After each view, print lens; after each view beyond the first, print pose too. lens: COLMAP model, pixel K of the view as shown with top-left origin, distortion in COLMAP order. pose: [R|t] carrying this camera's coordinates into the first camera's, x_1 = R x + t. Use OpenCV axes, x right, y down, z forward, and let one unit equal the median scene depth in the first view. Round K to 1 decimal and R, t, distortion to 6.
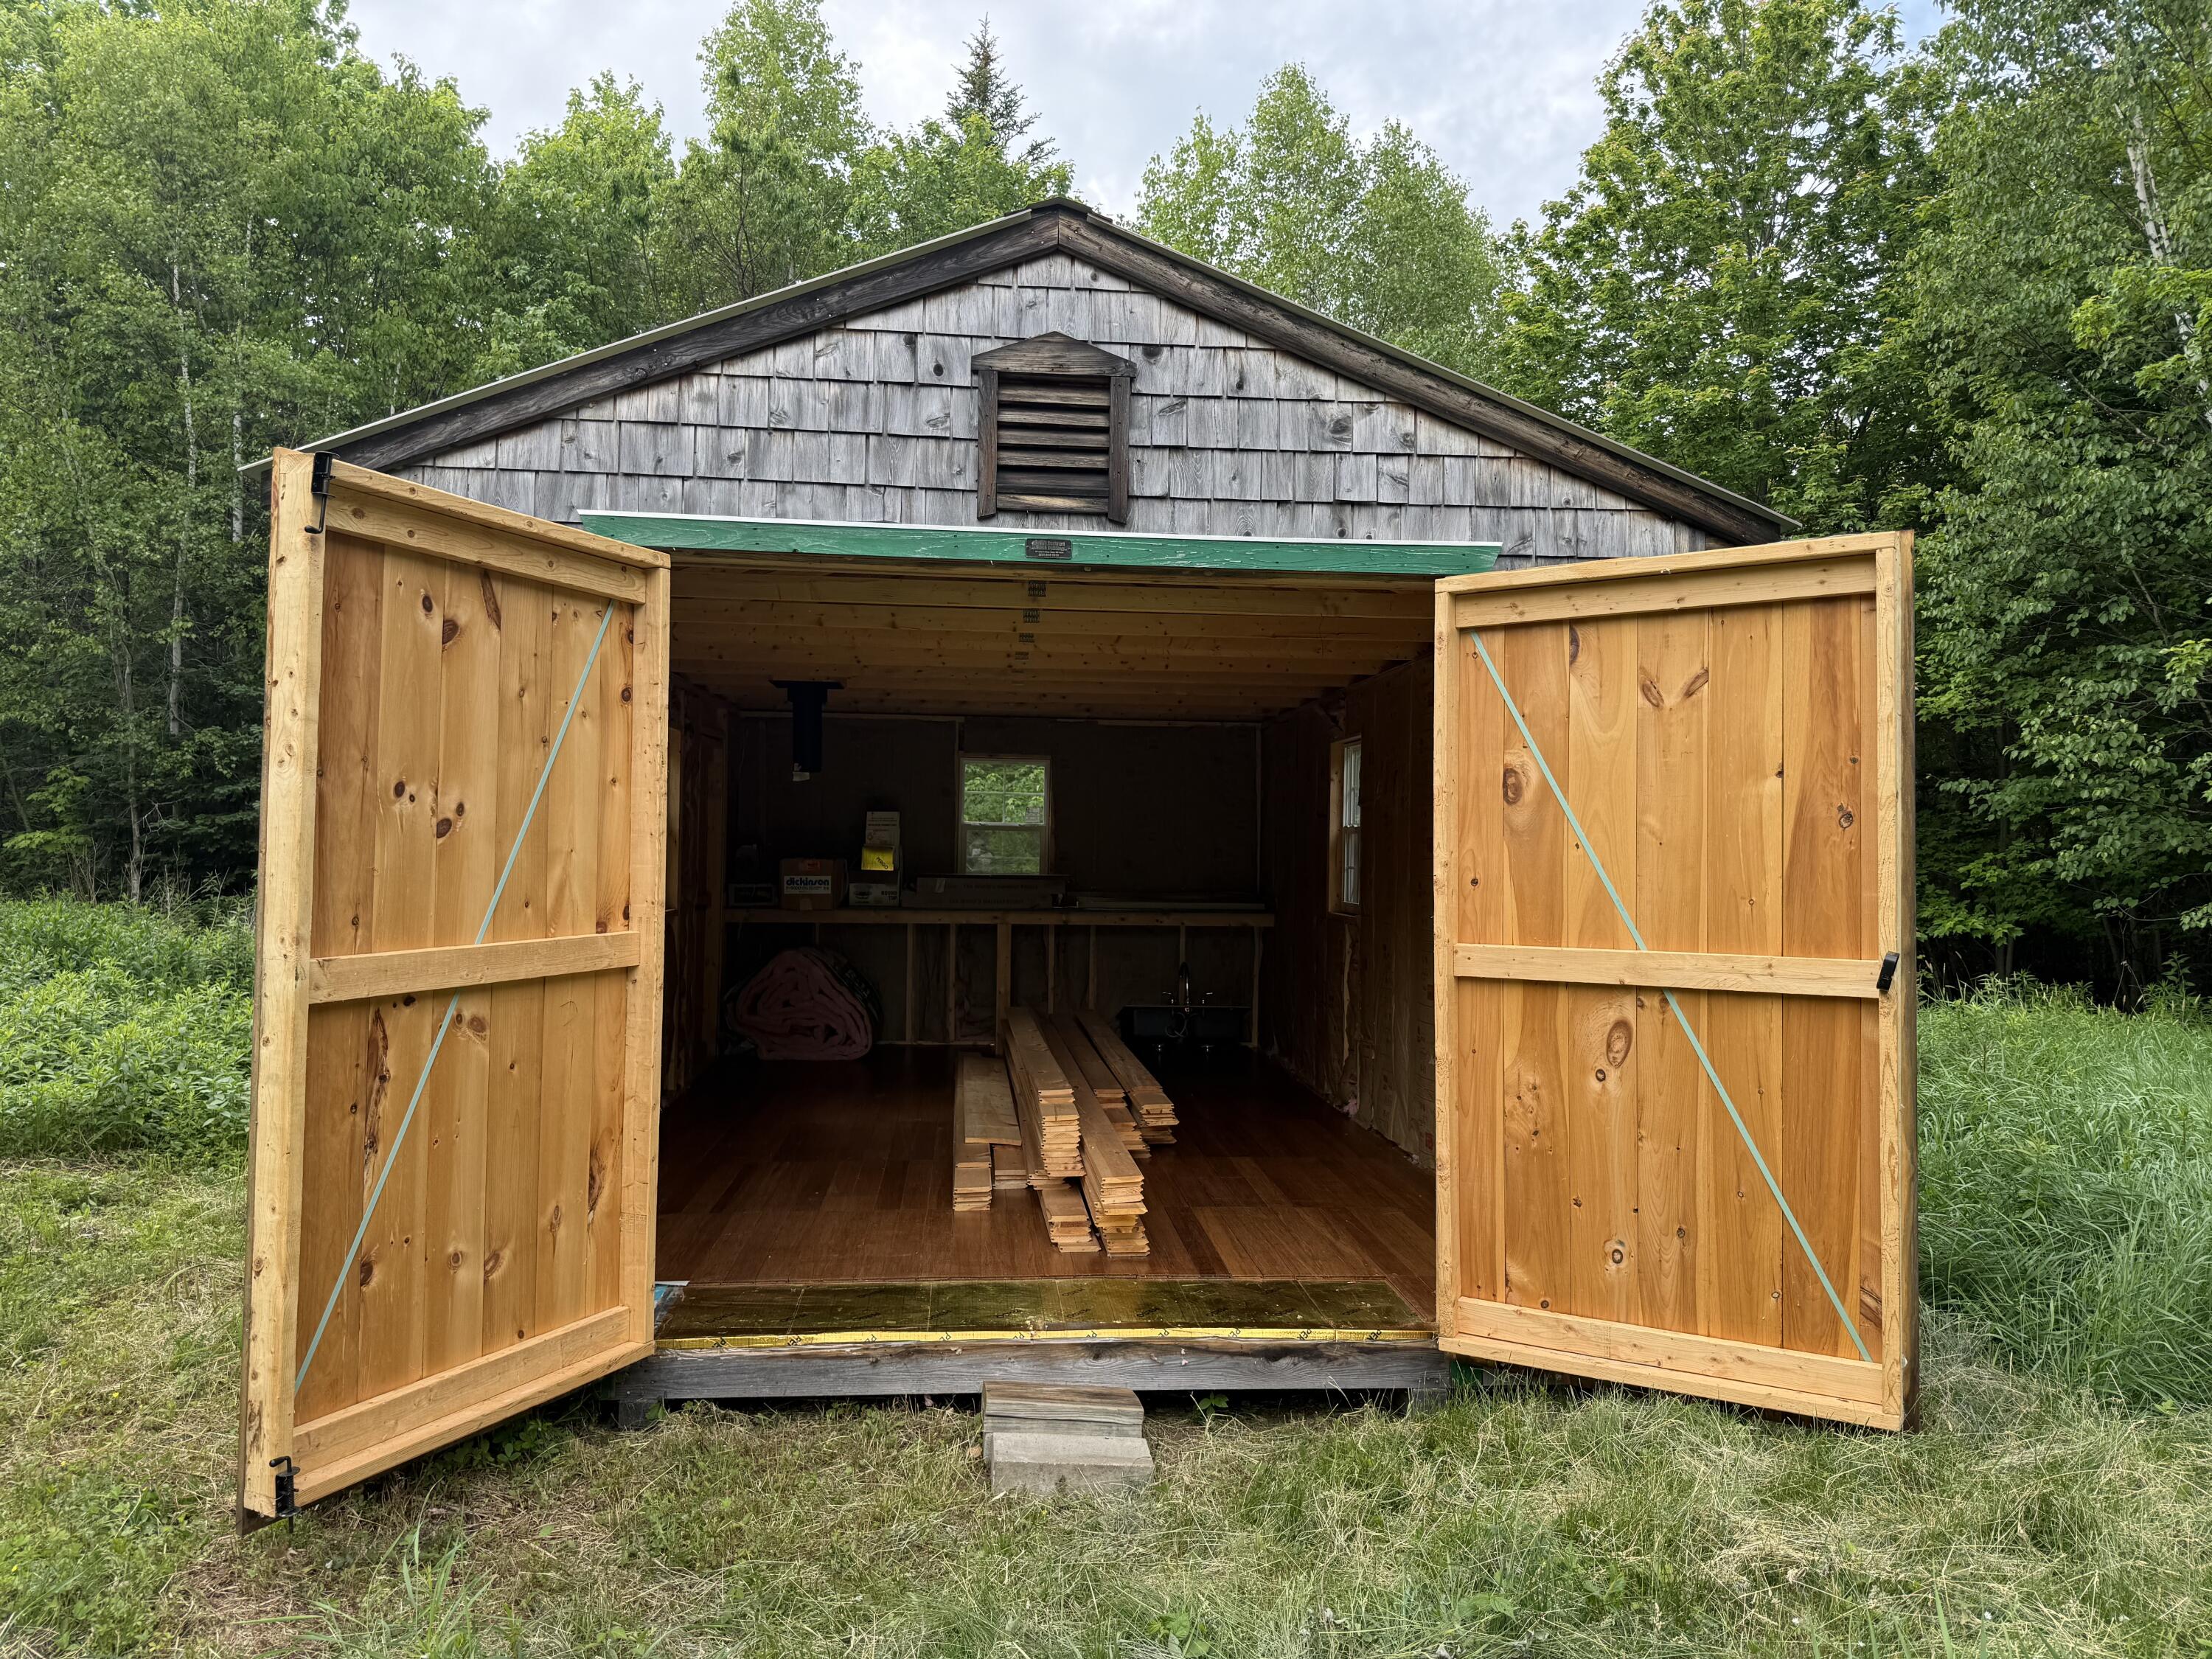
lens RADIAL K [[1550.9, 0, 1106.0], [0, 1550.9, 829.5], [0, 0, 1]] dist [0.057462, -0.098160]
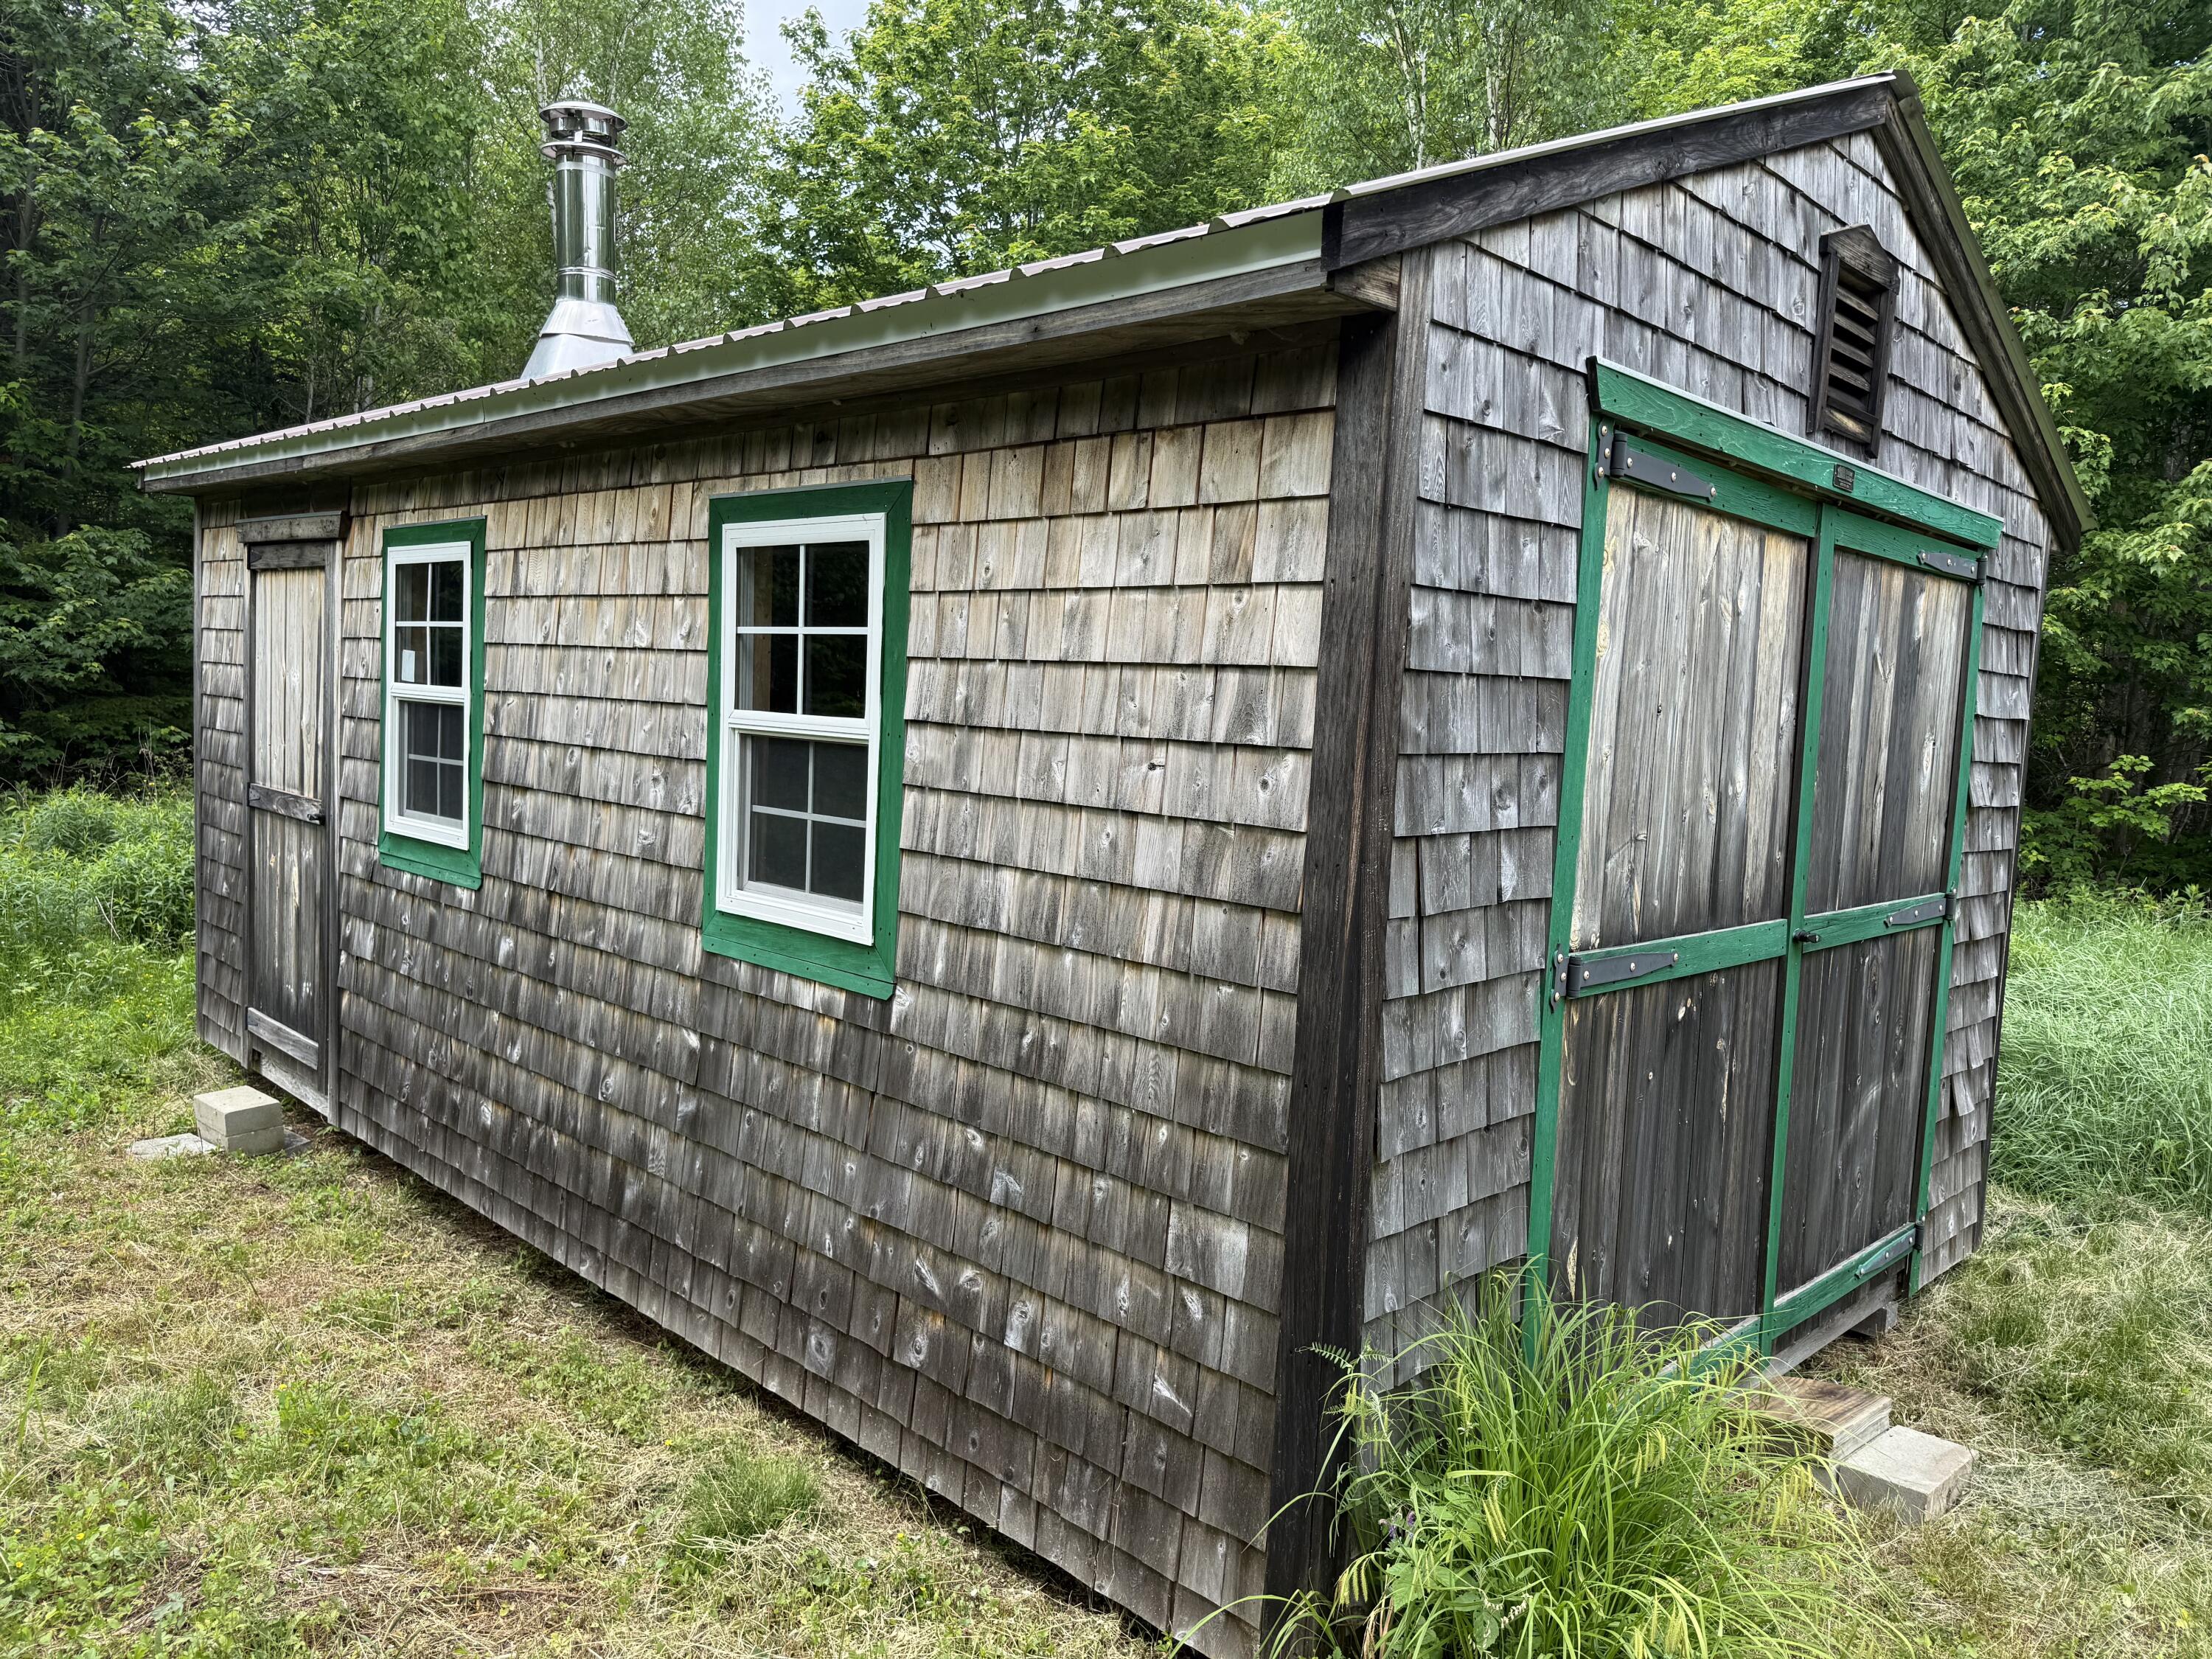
lens RADIAL K [[1532.4, 0, 1115.2], [0, 1532.4, 830.1], [0, 0, 1]] dist [0.098731, -0.180840]
pose [[0.756116, -0.038004, 0.653334, -0.357064], [-0.043796, 0.993136, 0.108455, -0.024136], [-0.652971, -0.110618, 0.749261, 0.229988]]
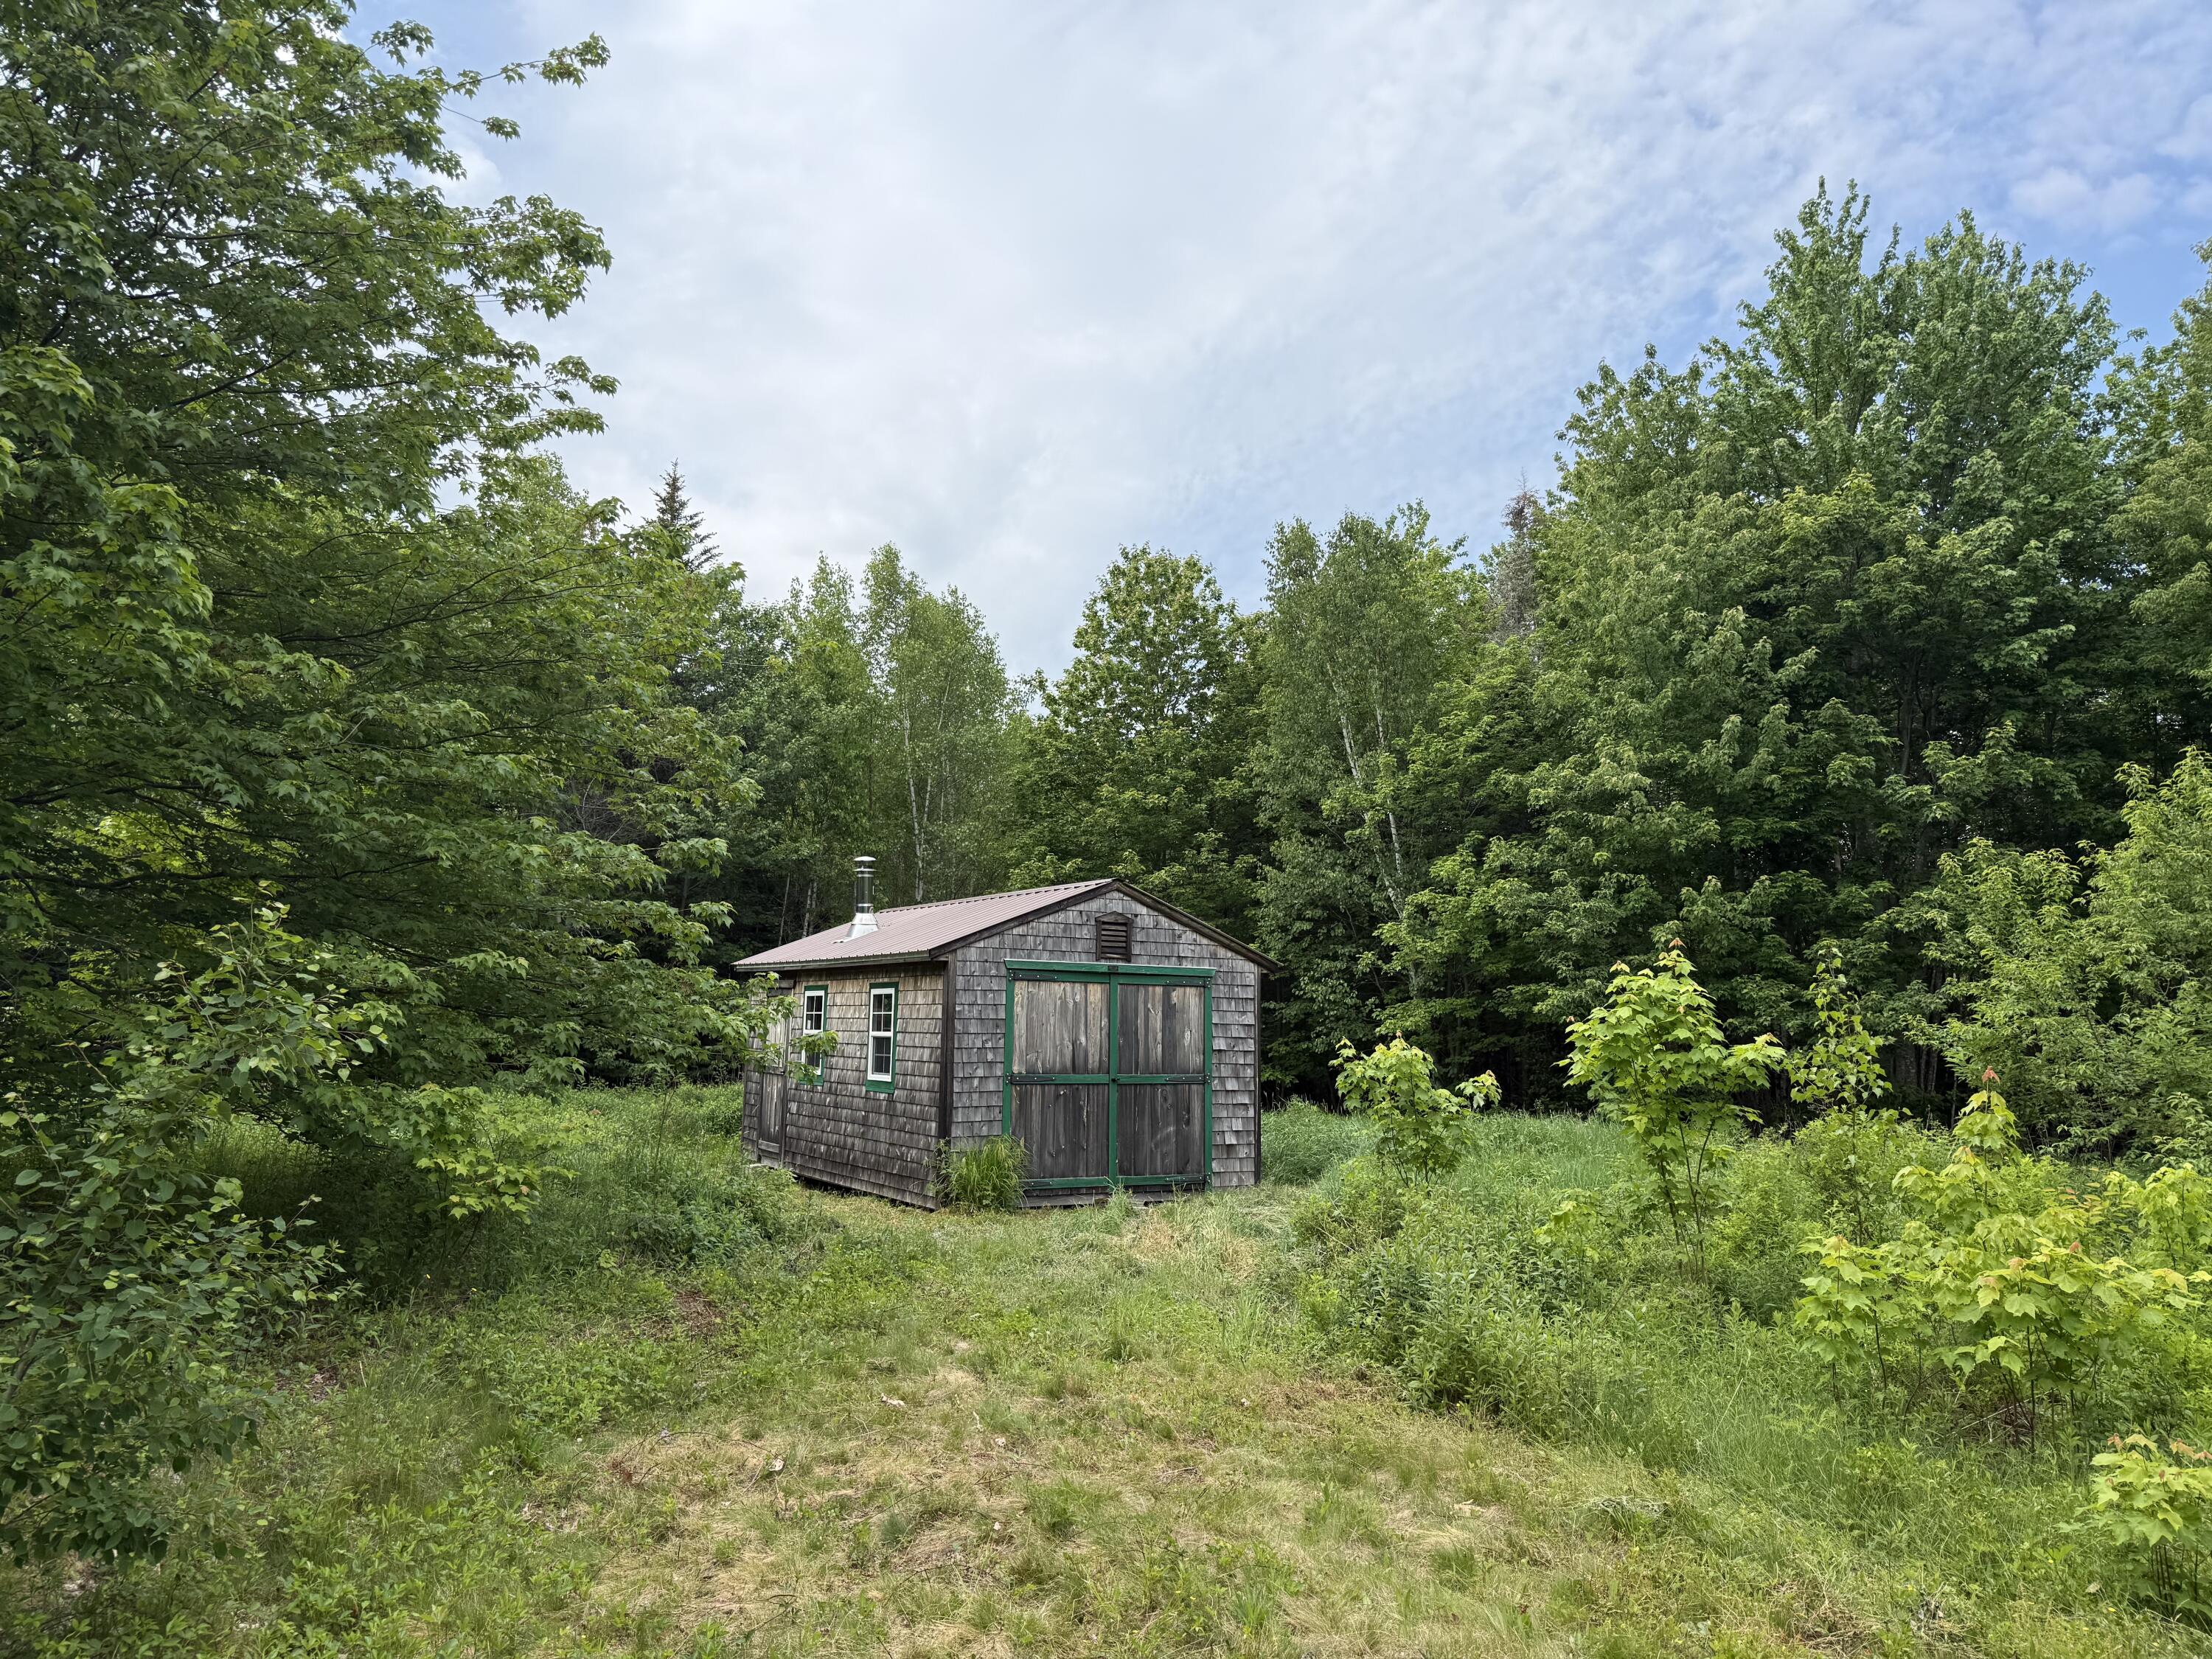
lens RADIAL K [[1527.9, 0, 1103.5], [0, 1527.9, 823.3], [0, 0, 1]] dist [0.188079, -0.291188]
pose [[0.904063, 0.055314, 0.423805, -0.634291], [-0.008302, 0.993675, -0.111984, -0.045089], [-0.427319, 0.097722, 0.898804, -0.903483]]
